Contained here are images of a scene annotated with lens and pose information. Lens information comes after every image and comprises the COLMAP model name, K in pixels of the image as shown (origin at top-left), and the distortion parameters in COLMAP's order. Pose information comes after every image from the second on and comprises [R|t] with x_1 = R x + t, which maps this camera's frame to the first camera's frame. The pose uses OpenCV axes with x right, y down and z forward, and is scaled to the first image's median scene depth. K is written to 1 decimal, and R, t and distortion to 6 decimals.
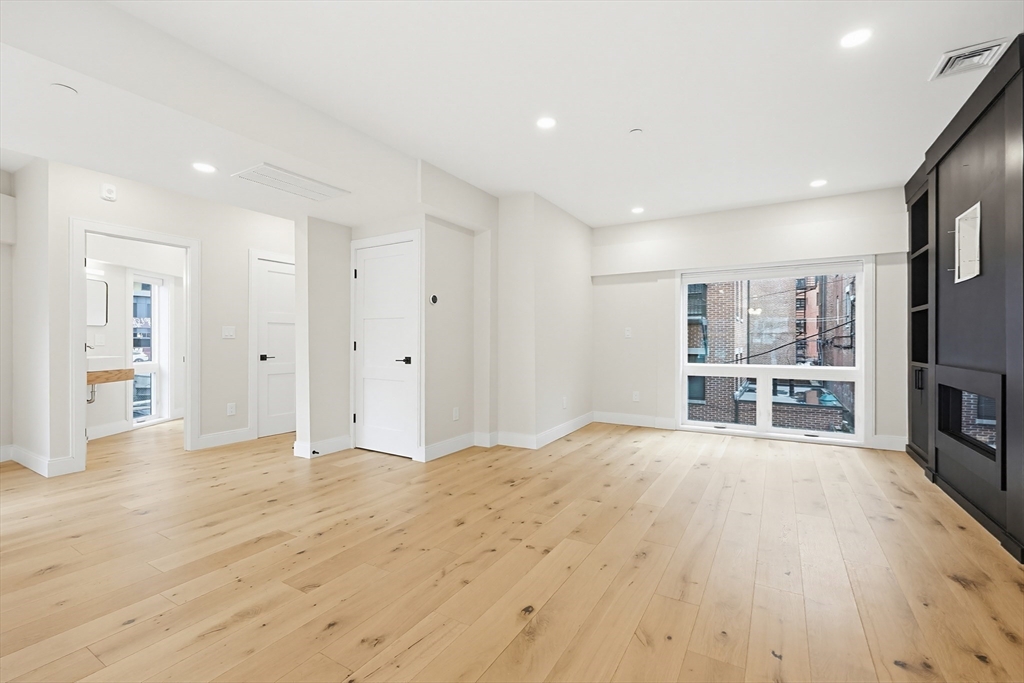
lens RADIAL K [[440.9, 0, 529.6], [0, 440.9, 341.5], [0, 0, 1]] dist [-0.002006, 0.000163]
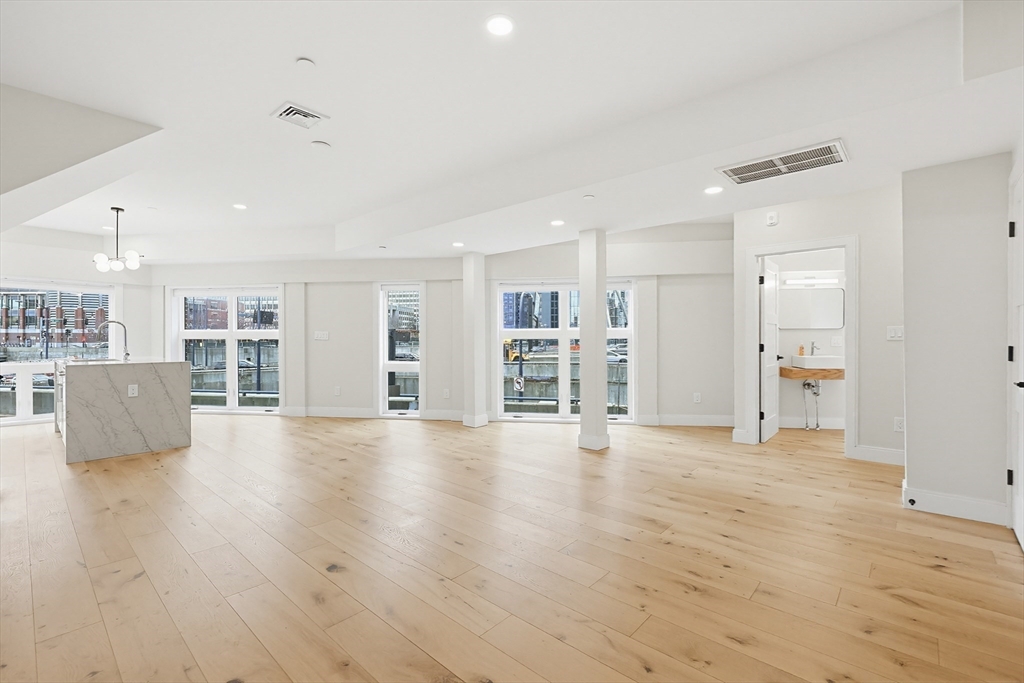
lens RADIAL K [[442.9, 0, 517.0], [0, 442.9, 339.2], [0, 0, 1]] dist [-0.000019, 0.000029]
pose [[-0.207264, -0.001518, -0.978284, 0.313211], [-0.000073, 0.999999, -0.001536, -0.008008], [0.978285, -0.000247, -0.207264, 0.491211]]
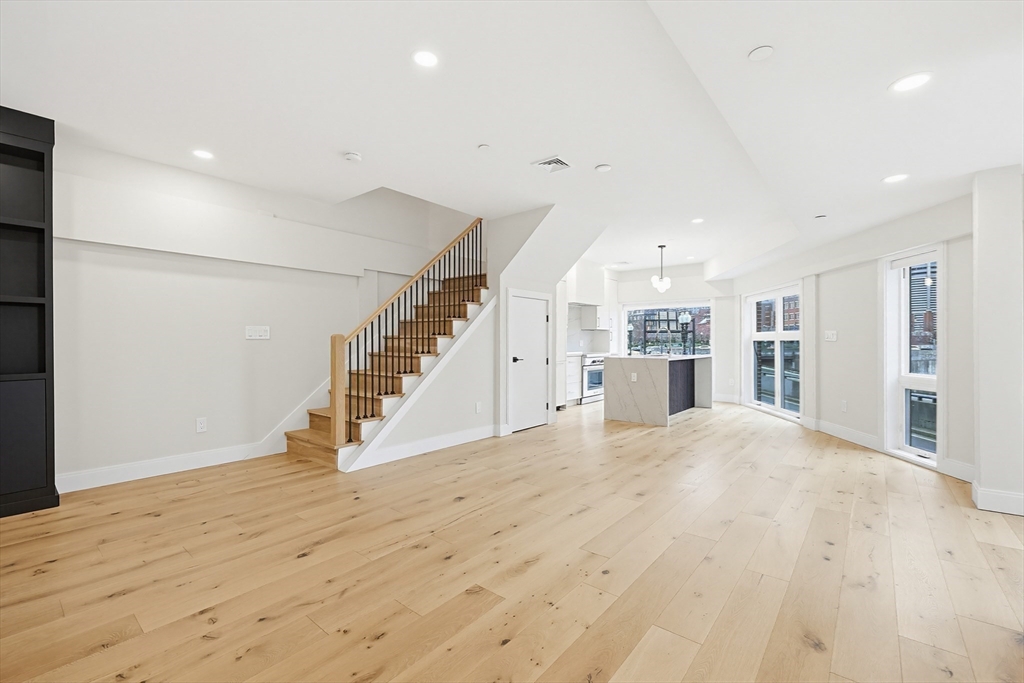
lens RADIAL K [[439.7, 0, 514.8], [0, 439.7, 343.6], [0, 0, 1]] dist [-0.003078, 0.000096]
pose [[-0.985218, -0.000076, 0.171304, -0.336327], [0.000443, 0.999995, 0.002994, -0.004755], [-0.171304, 0.003025, -0.985214, 0.871164]]
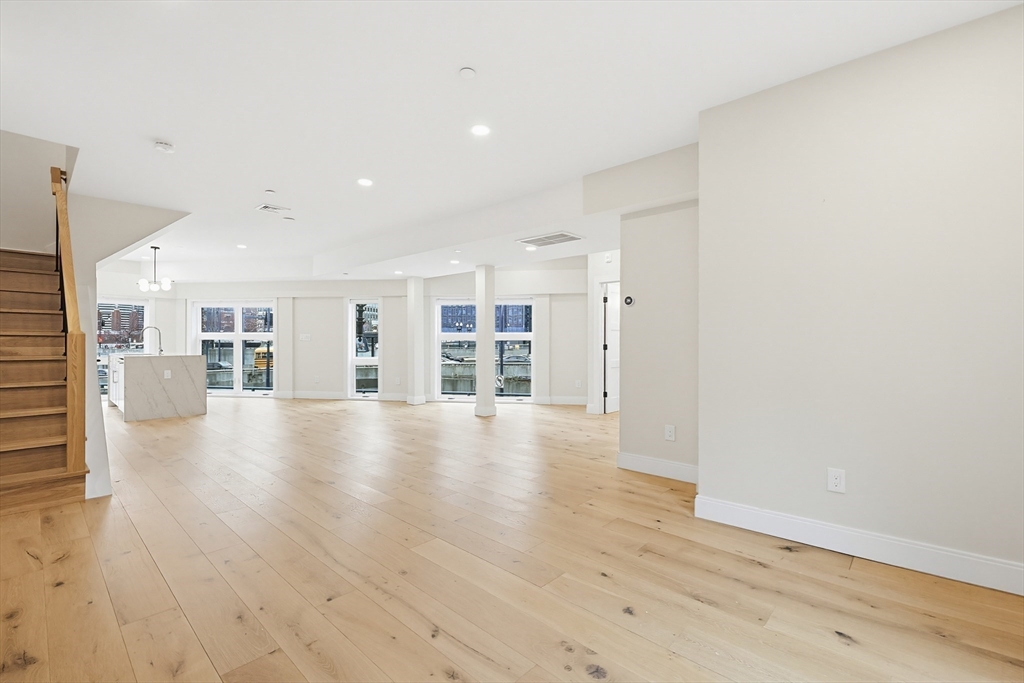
lens RADIAL K [[440.9, 0, 529.6], [0, 440.9, 341.5], [0, 0, 1]] dist [-0.002006, 0.000163]
pose [[-0.206062, -0.001842, -0.978537, 0.692039], [-0.002775, 0.999995, -0.001298, -0.005045], [0.978535, 0.002448, -0.206066, 0.906375]]
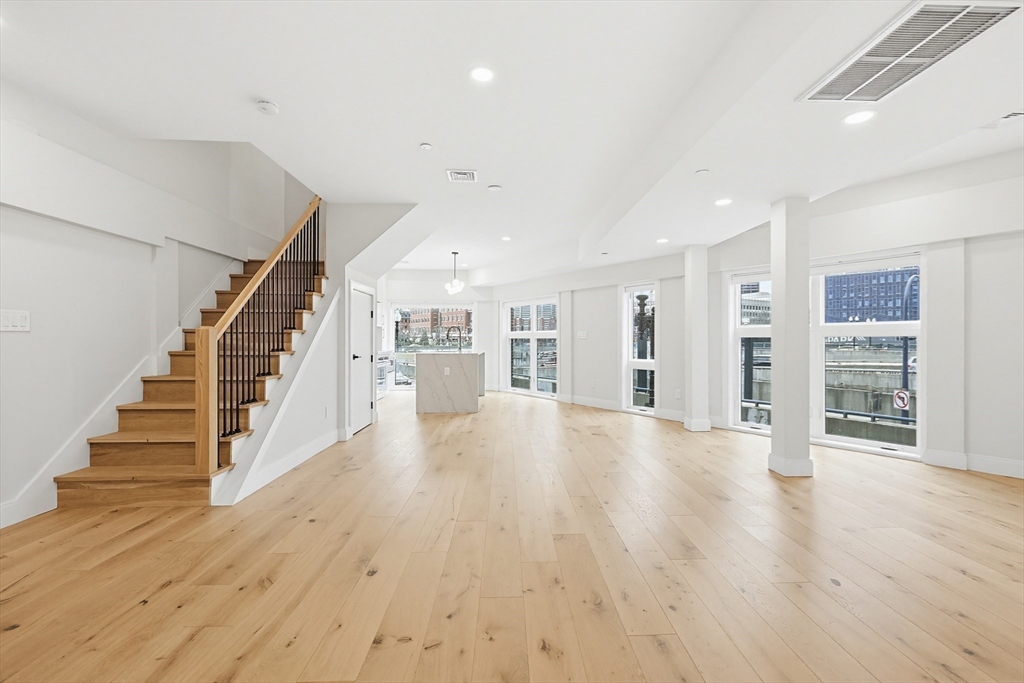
lens RADIAL K [[448.5, 0, 530.3], [0, 448.5, 342.1], [0, 0, 1]] dist [-0.001735, 0.000011]
pose [[-0.843162, -0.000381, -0.537659, 0.112665], [-0.002604, 0.999991, 0.003376, -0.001074], [0.537653, 0.004247, -0.843156, 0.895710]]
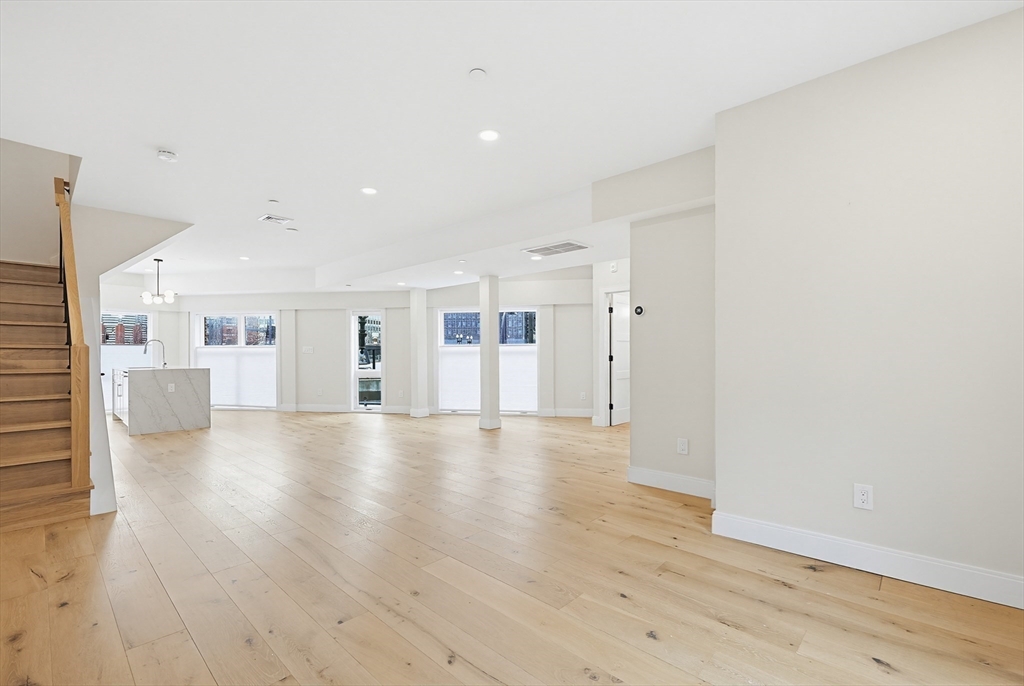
lens RADIAL K [[442.7, 0, 522.7], [0, 442.7, 353.9], [0, 0, 1]] dist [-0.002133, -0.000111]
pose [[-0.221189, 0.000619, -0.975231, 0.676834], [0.001008, 0.999999, 0.000406, -0.004525], [0.975231, -0.000893, -0.221189, 0.885010]]
